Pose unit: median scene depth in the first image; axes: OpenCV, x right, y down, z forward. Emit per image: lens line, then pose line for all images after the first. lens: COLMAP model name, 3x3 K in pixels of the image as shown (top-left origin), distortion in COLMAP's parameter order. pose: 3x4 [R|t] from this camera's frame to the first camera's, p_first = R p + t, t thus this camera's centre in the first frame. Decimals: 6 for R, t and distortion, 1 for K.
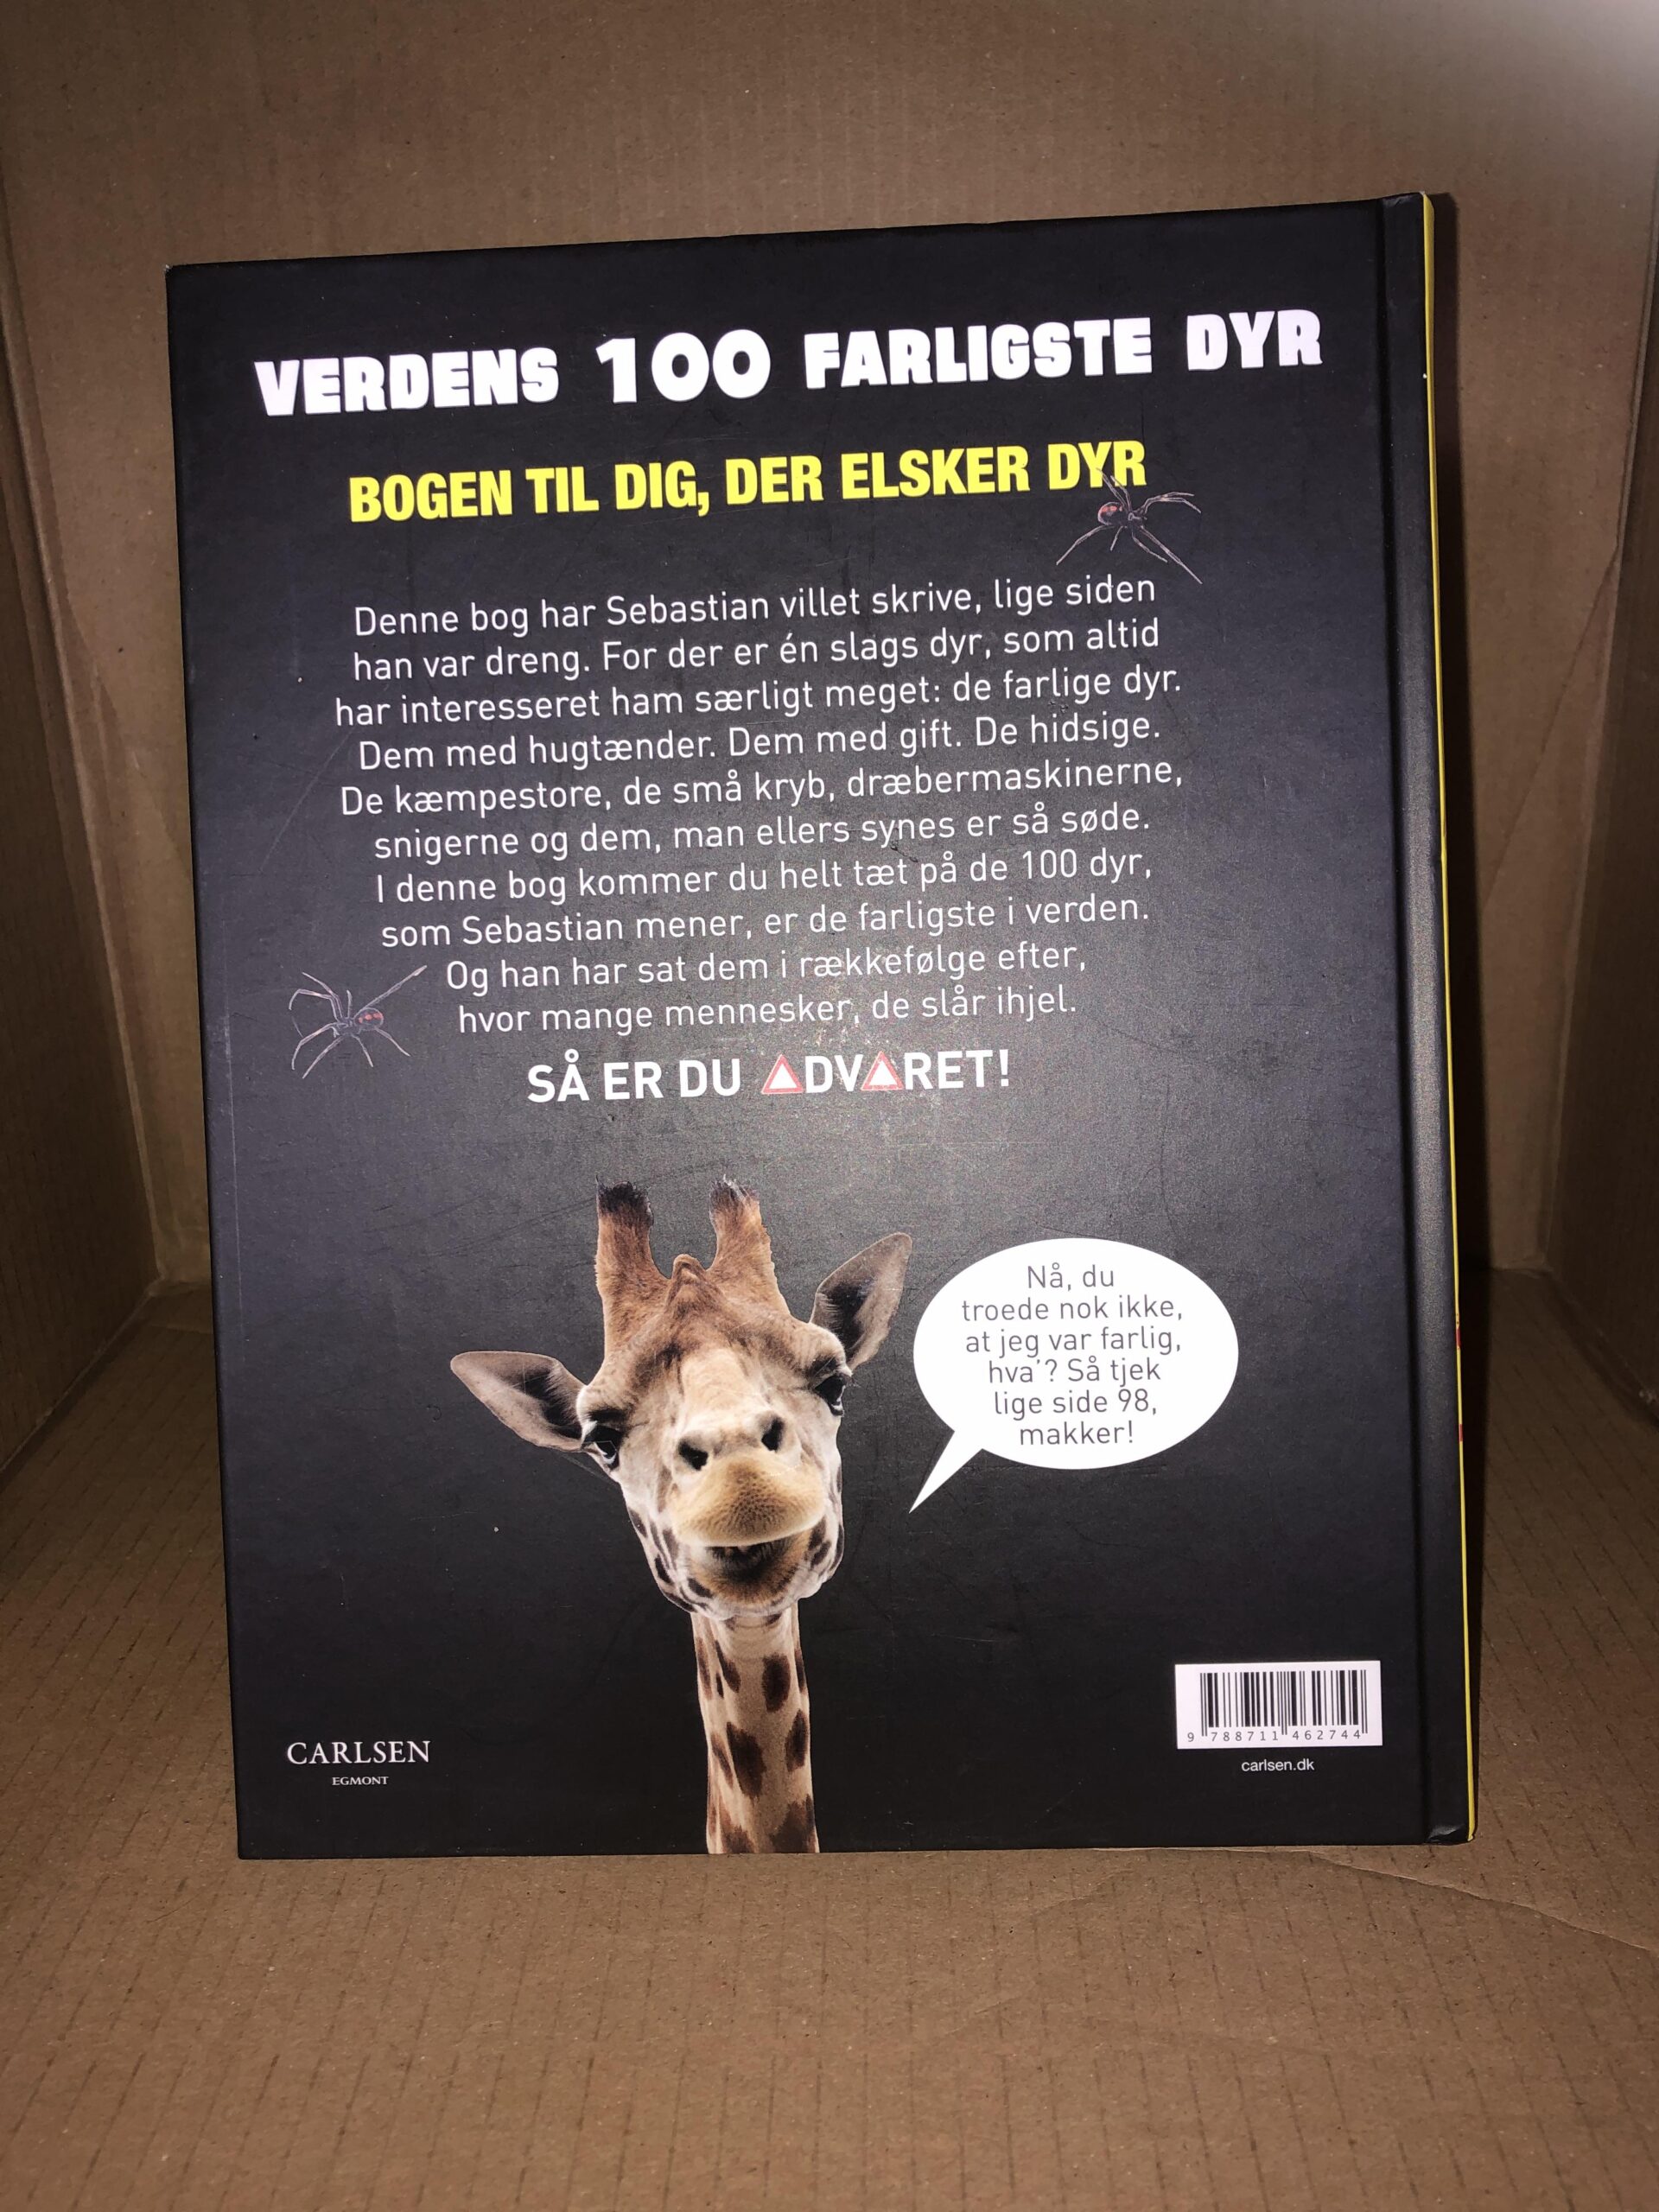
lens RADIAL K [[1839.6, 0, 830.1], [0, 1839.6, 1102.2], [0, 0, 1]] dist [0.046927, -0.027854]
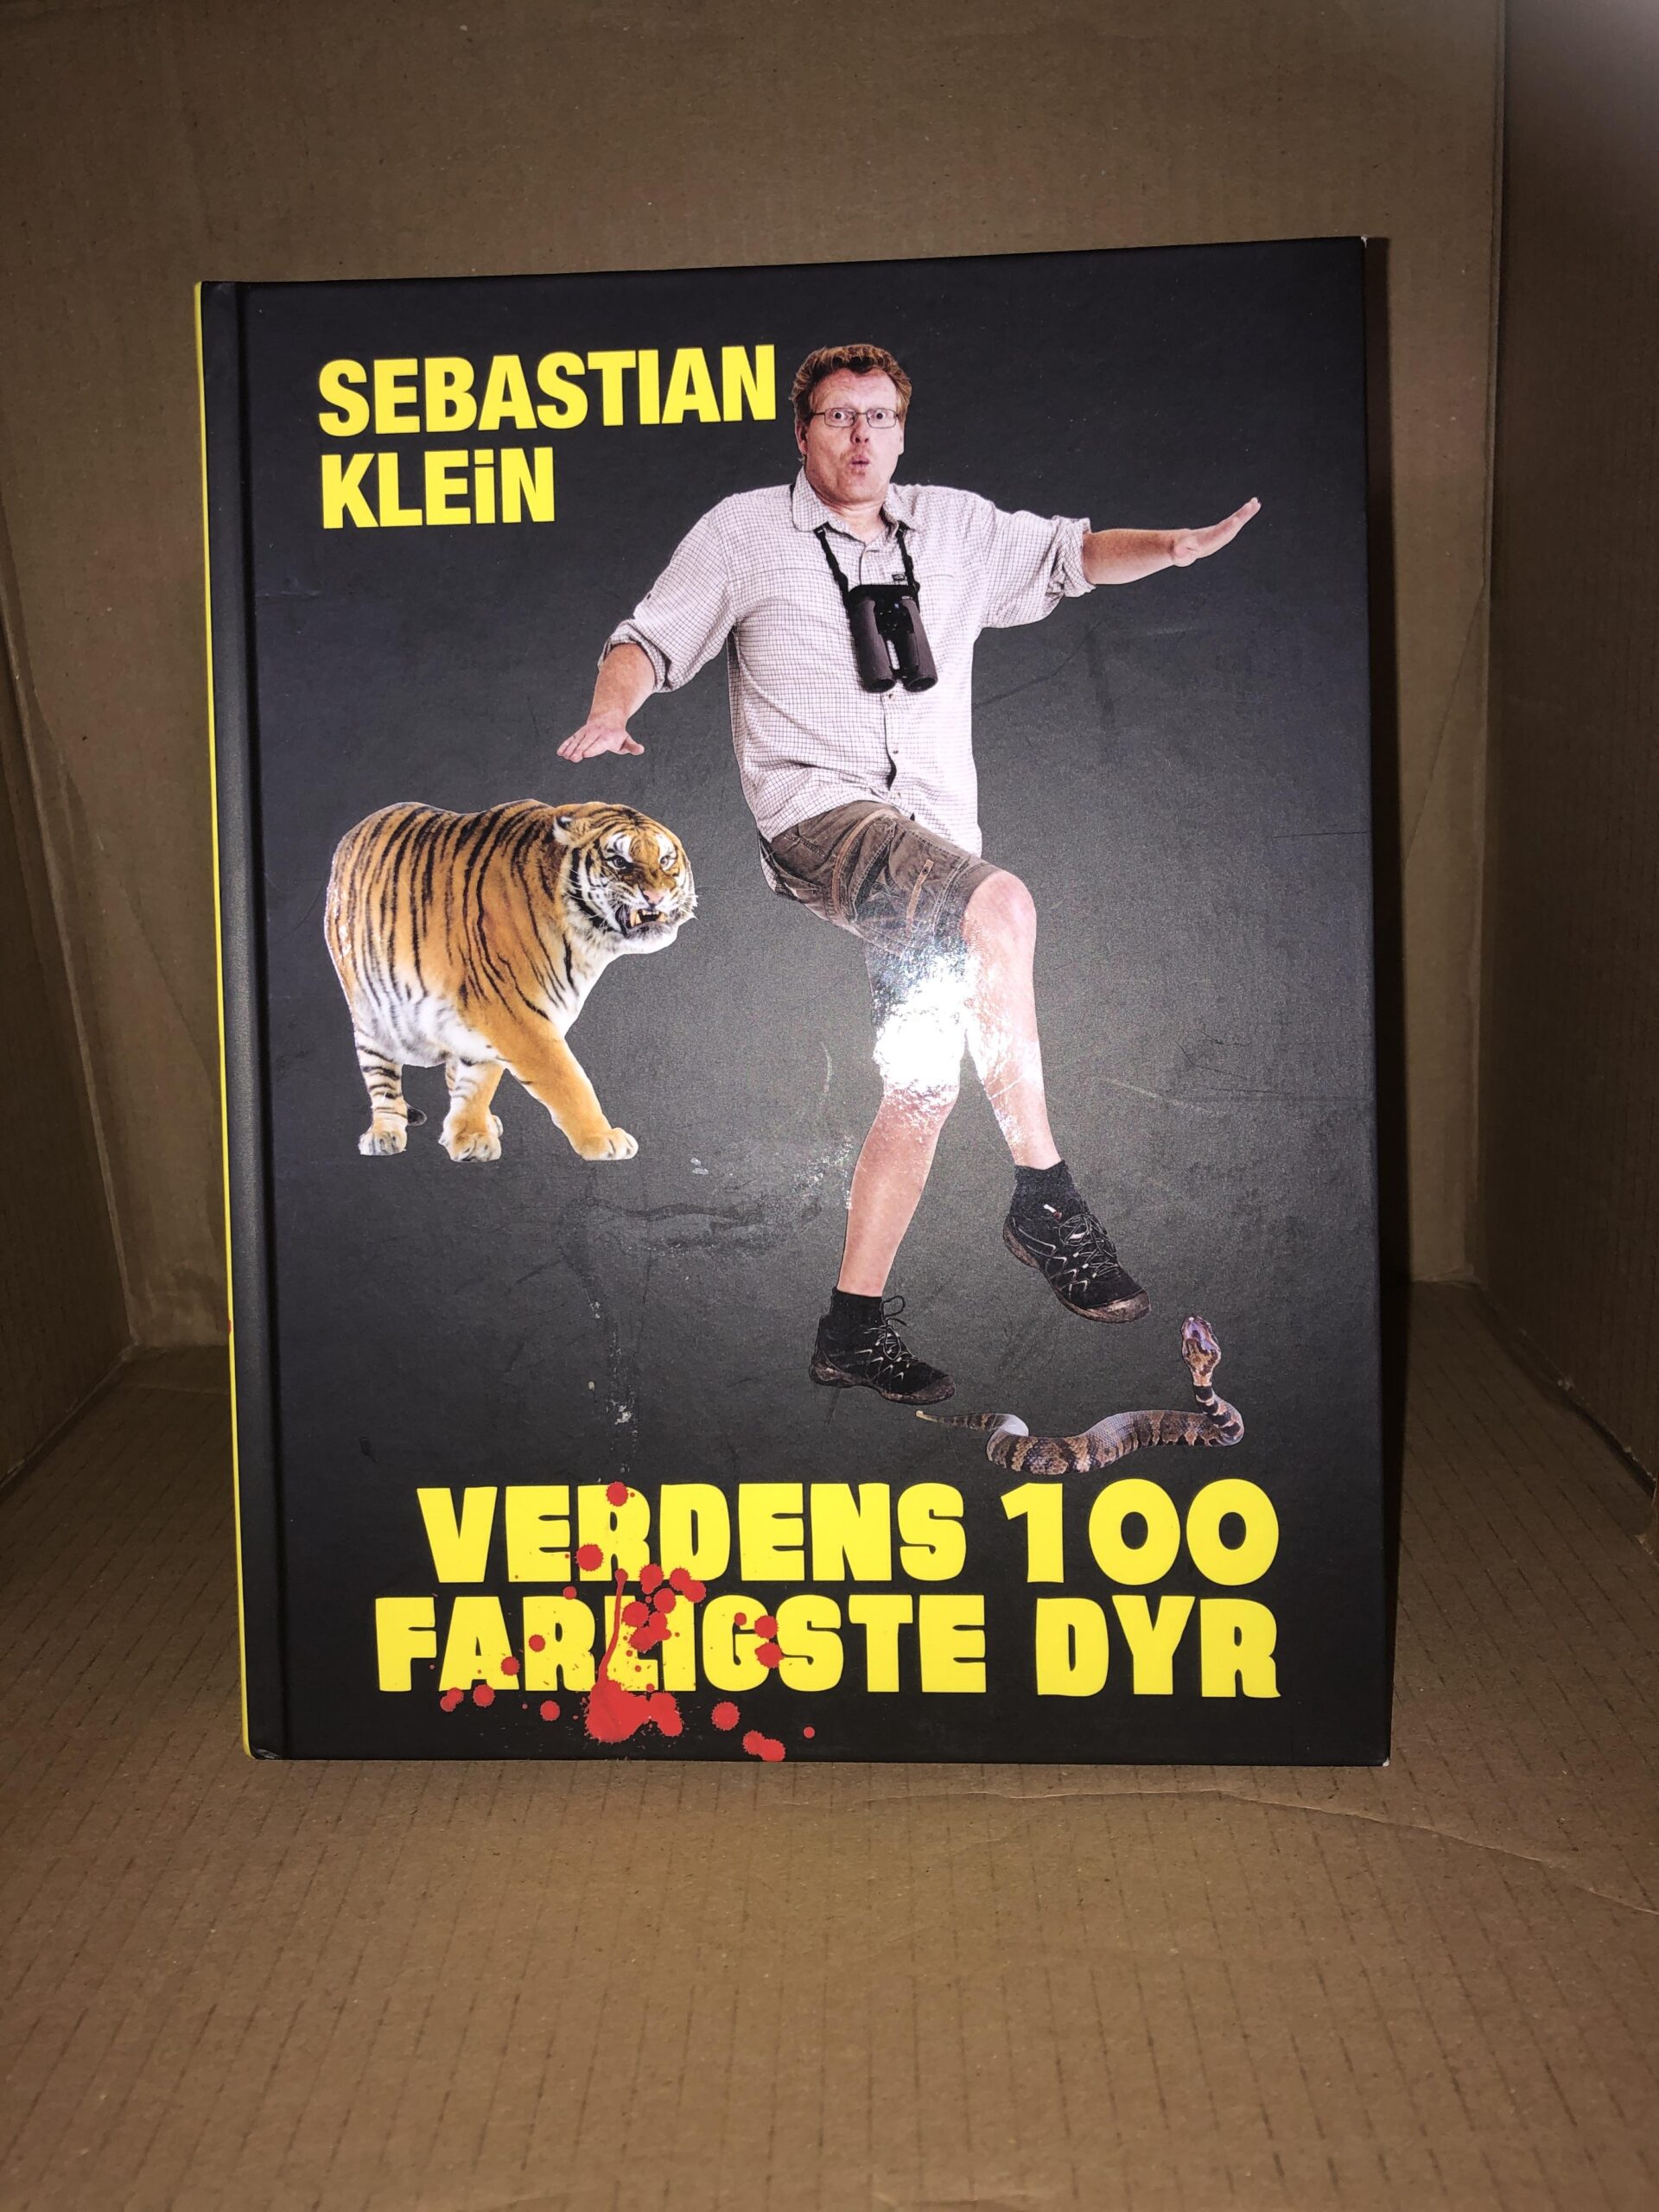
lens RADIAL K [[1839.6, 0, 828.1], [0, 1839.6, 1108.1], [0, 0, 1]] dist [0.046927, -0.027854]
pose [[0.999195, -0.039480, -0.007081, 0.065873], [0.038848, 0.996499, -0.074025, 0.097059], [0.009978, 0.073690, 0.997231, -0.061892]]
